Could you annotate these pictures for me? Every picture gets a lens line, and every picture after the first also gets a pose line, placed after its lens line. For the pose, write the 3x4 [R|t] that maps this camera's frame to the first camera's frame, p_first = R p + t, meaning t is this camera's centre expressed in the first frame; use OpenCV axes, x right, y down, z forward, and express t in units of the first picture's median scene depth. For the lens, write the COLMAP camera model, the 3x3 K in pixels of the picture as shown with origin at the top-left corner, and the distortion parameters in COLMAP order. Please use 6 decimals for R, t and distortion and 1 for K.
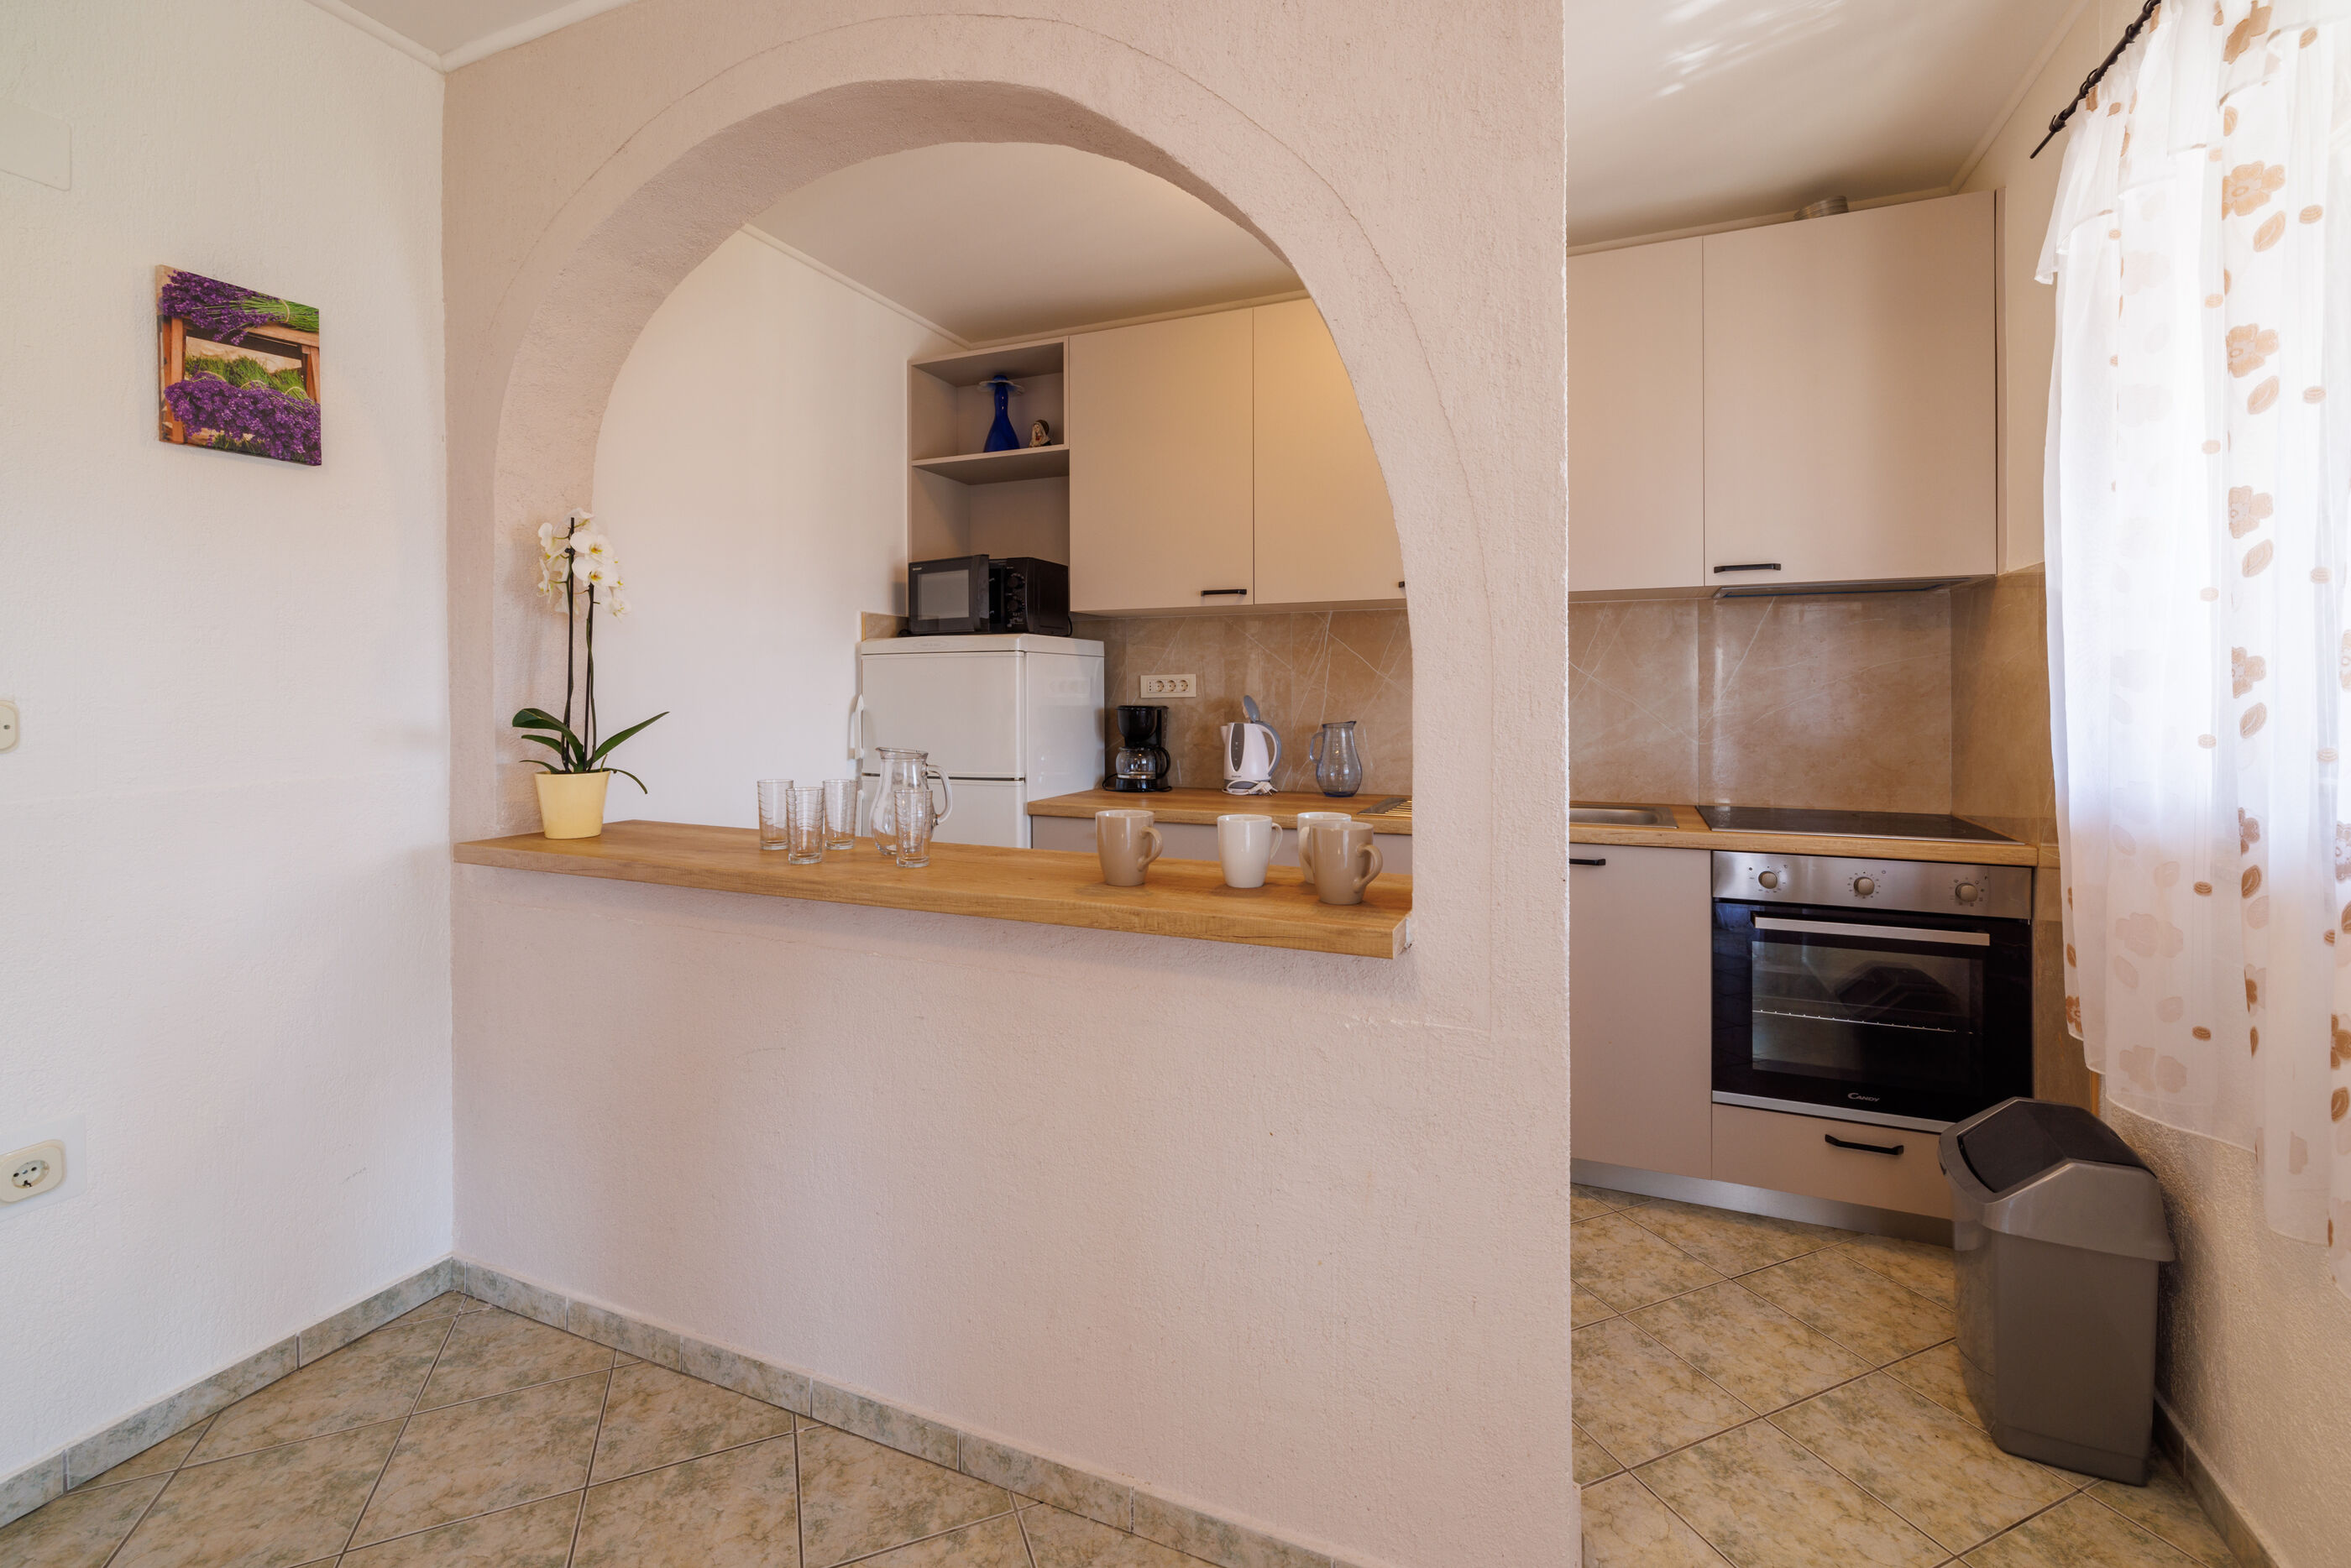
lens RADIAL K [[1019.1, 0, 1184.8], [0, 1019.1, 691.2], [0, 0, 1]] dist [-0.001157, -0.000120]
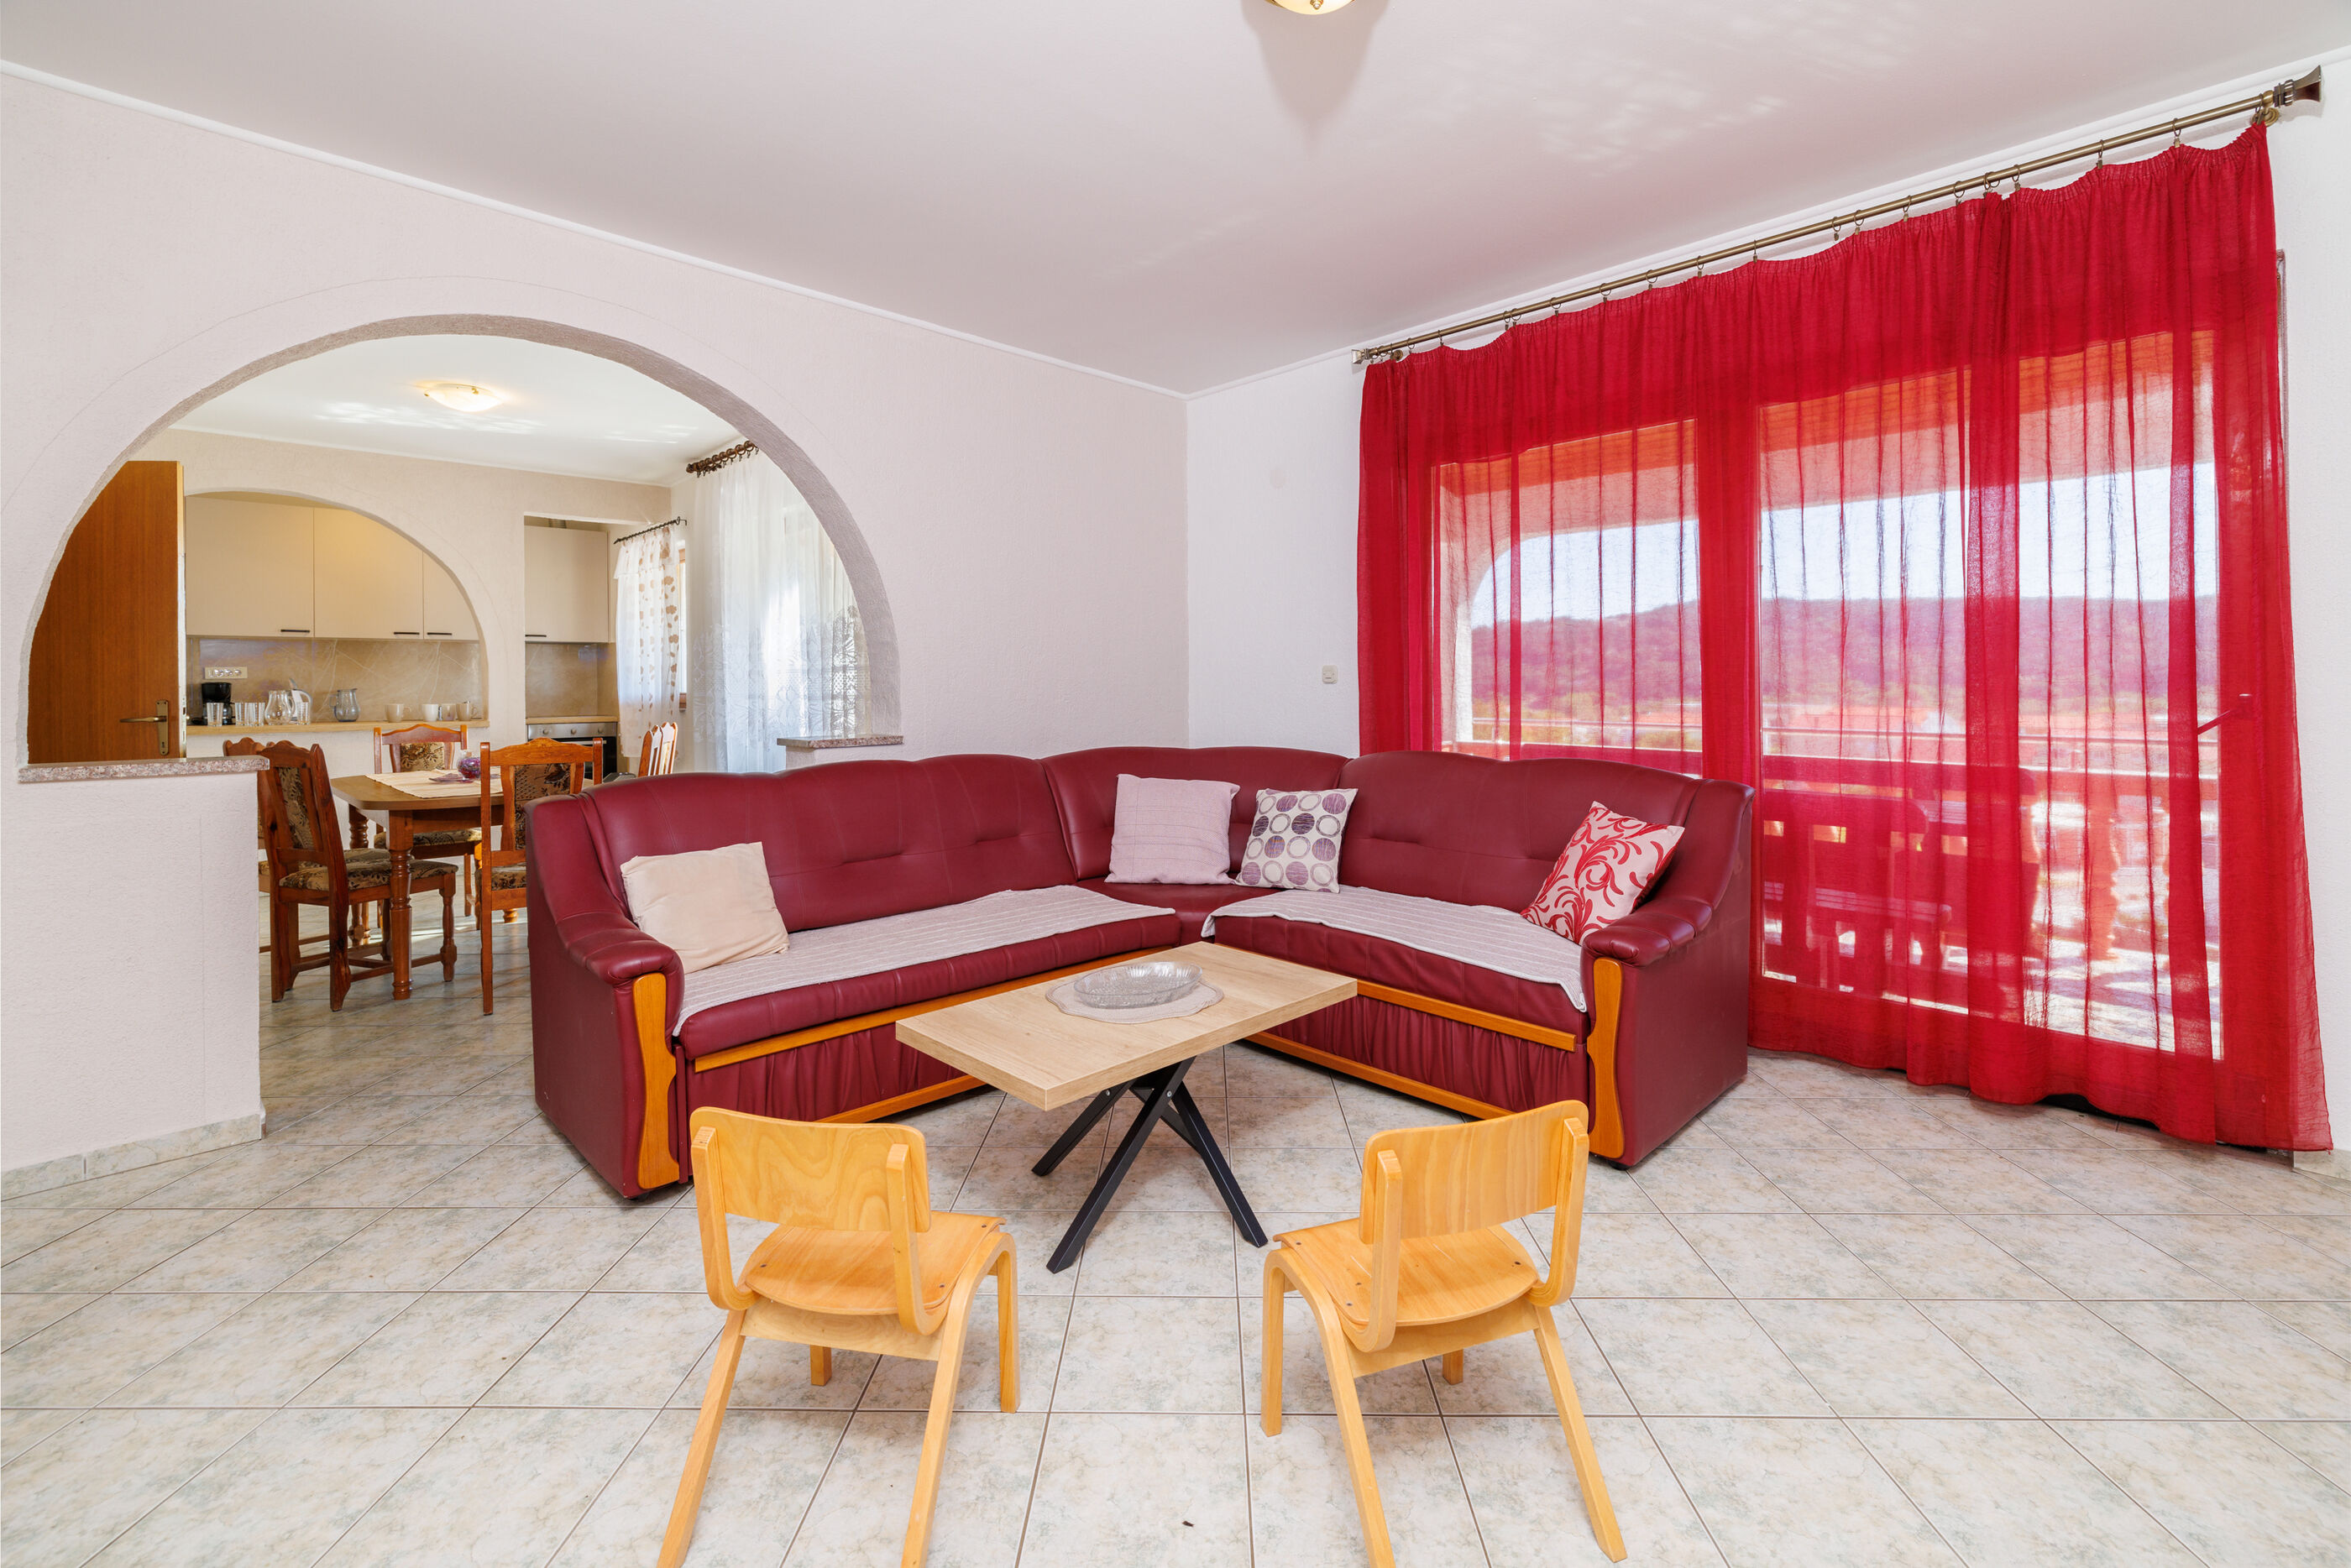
lens RADIAL K [[1011.9, 0, 1186.2], [0, 1011.9, 702.0], [0, 0, 1]] dist [-0.001538, -0.000331]
pose [[0.392586, -0.015618, 0.919583, -1.343397], [0.006225, 0.999878, 0.014324, 0.042684], [-0.919694, 0.000101, 0.392635, -1.817301]]
